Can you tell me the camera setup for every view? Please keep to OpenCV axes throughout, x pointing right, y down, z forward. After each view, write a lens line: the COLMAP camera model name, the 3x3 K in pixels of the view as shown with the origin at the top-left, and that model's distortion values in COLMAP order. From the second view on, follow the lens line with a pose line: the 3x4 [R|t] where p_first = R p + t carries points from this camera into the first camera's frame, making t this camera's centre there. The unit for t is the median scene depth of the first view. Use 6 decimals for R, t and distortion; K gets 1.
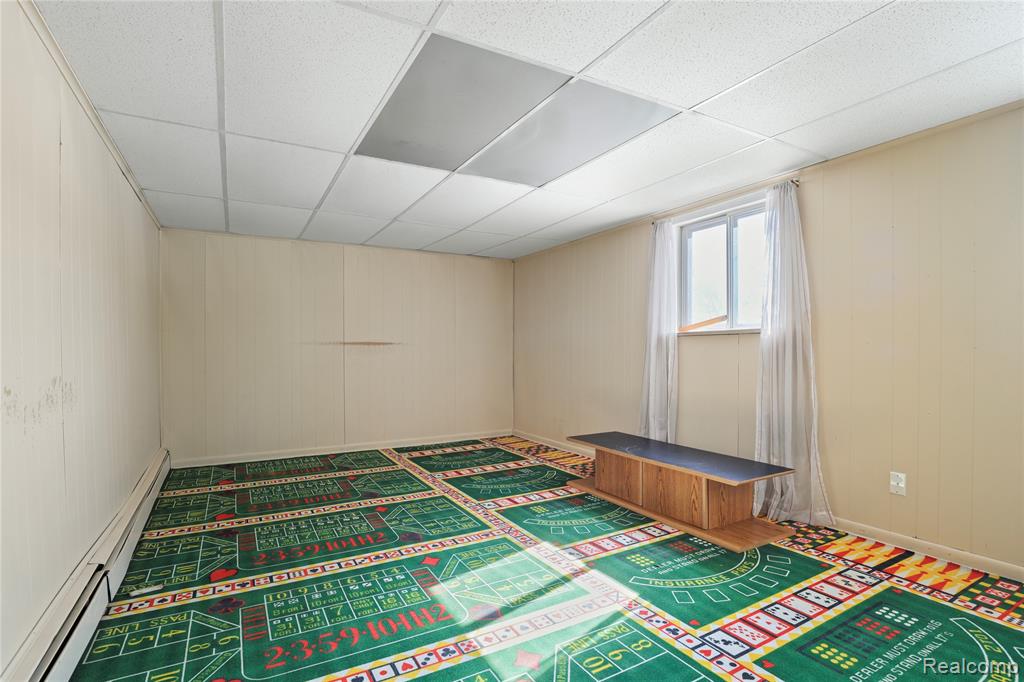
lens RADIAL K [[476.8, 0, 547.9], [0, 476.8, 427.9], [0, 0, 1]] dist [-0.035668, 0.006225]
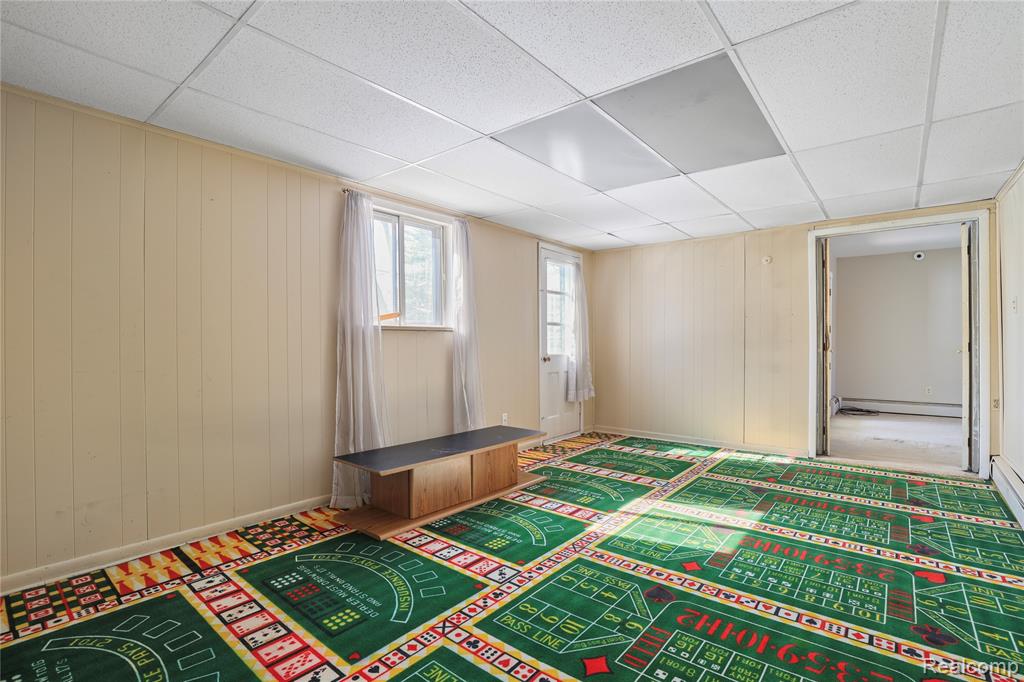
lens RADIAL K [[476.8, 0, 517.9], [0, 476.8, 345.6], [0, 0, 1]] dist [-0.035668, 0.006225]
pose [[-0.299160, 0.001078, 0.954202, -0.911938], [0.157390, 0.986358, 0.048231, -0.215086], [-0.941133, 0.164611, -0.295248, 1.353697]]
